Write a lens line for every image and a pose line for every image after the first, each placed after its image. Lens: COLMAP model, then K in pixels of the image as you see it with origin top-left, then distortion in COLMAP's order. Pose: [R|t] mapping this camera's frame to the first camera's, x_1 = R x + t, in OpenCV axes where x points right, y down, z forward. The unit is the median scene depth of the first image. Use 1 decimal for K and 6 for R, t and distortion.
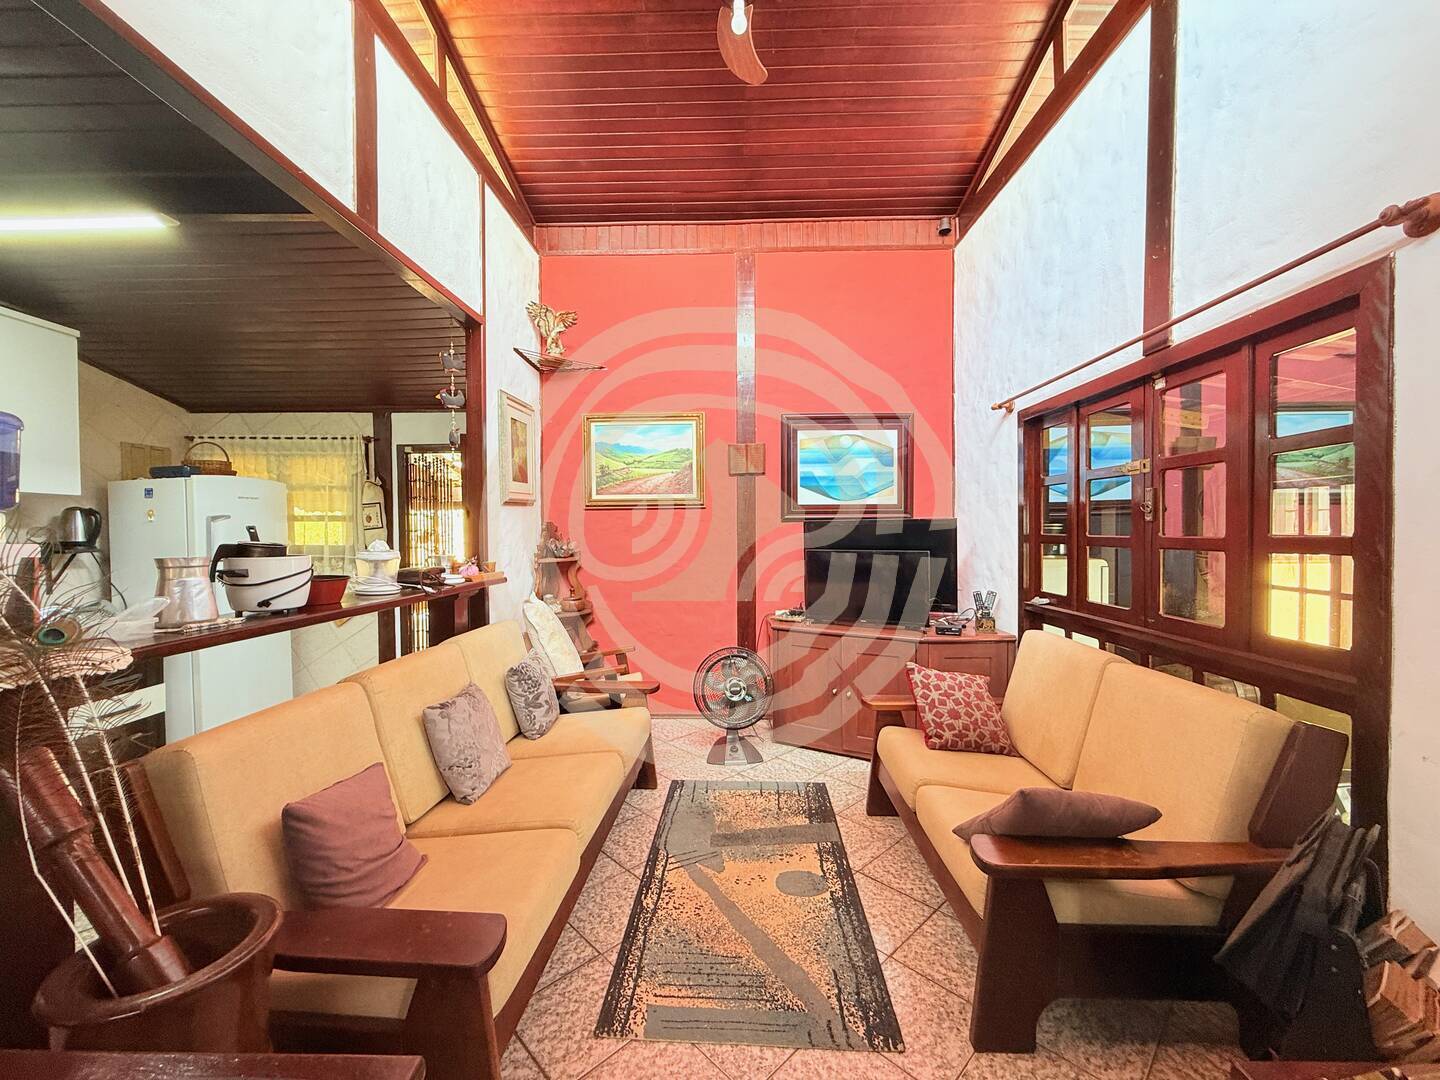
lens RADIAL K [[584.7, 0, 720.0], [0, 584.7, 540.0], [0, 0, 1]] dist [0.002080, 0.000186]
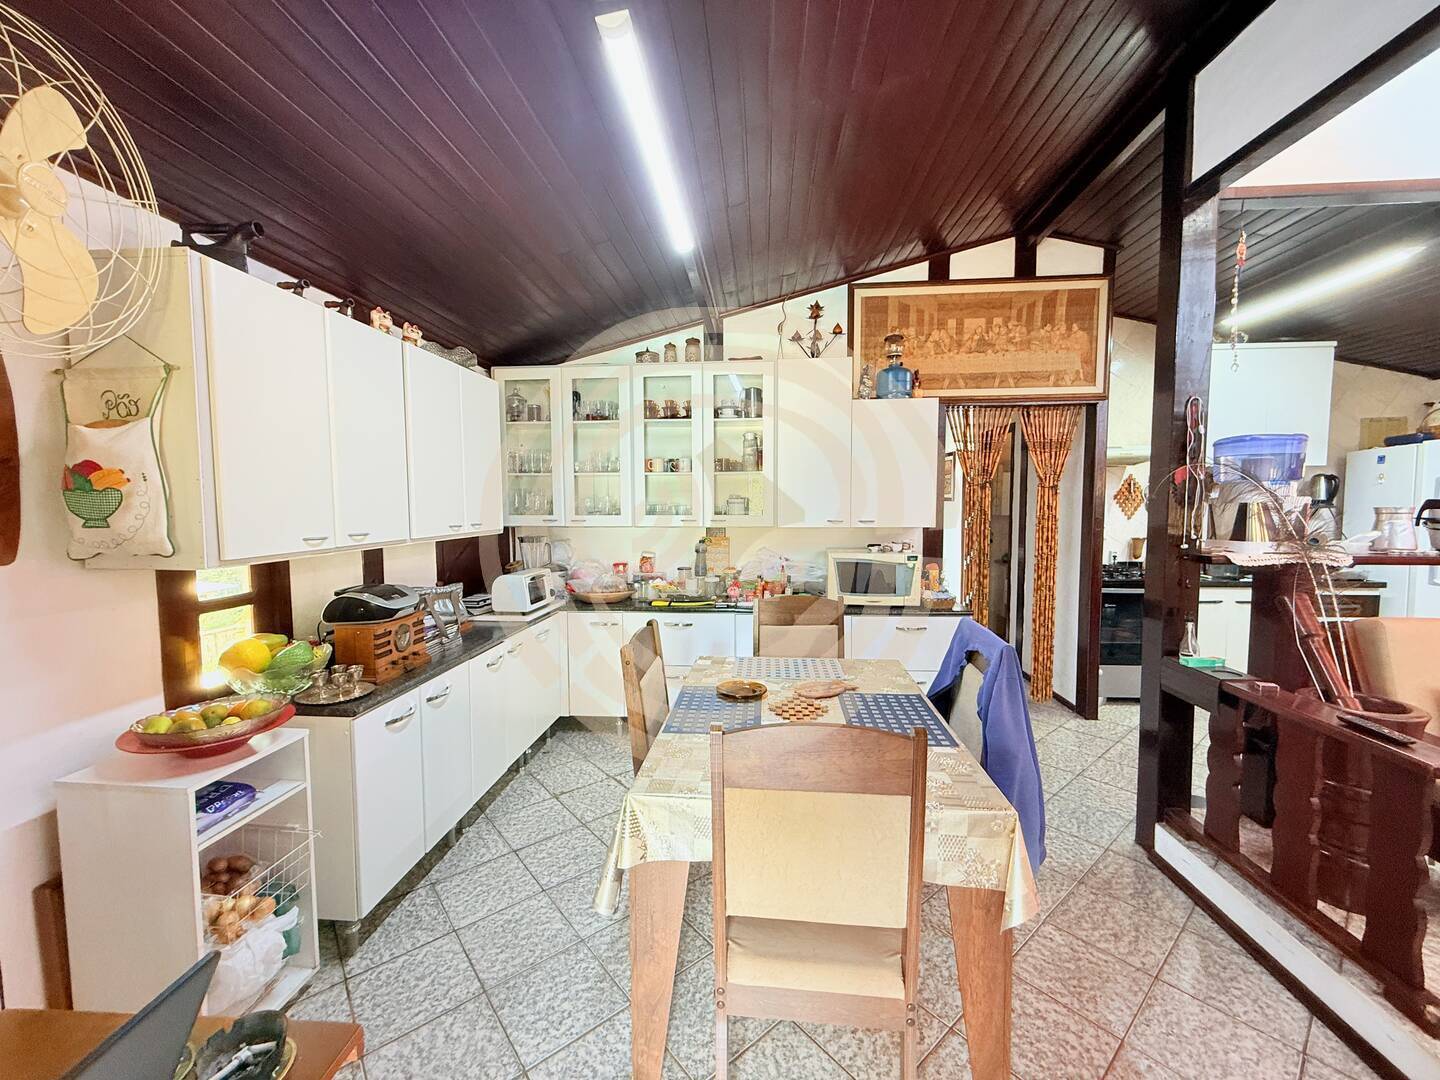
lens RADIAL K [[584.7, 0, 720.0], [0, 584.7, 540.0], [0, 0, 1]] dist [0.002080, 0.000186]
pose [[-0.049088, 0.078289, -0.995721, 0.442042], [-0.015052, 0.996752, 0.079112, 0.013432], [0.998681, 0.018871, -0.047750, -0.429979]]
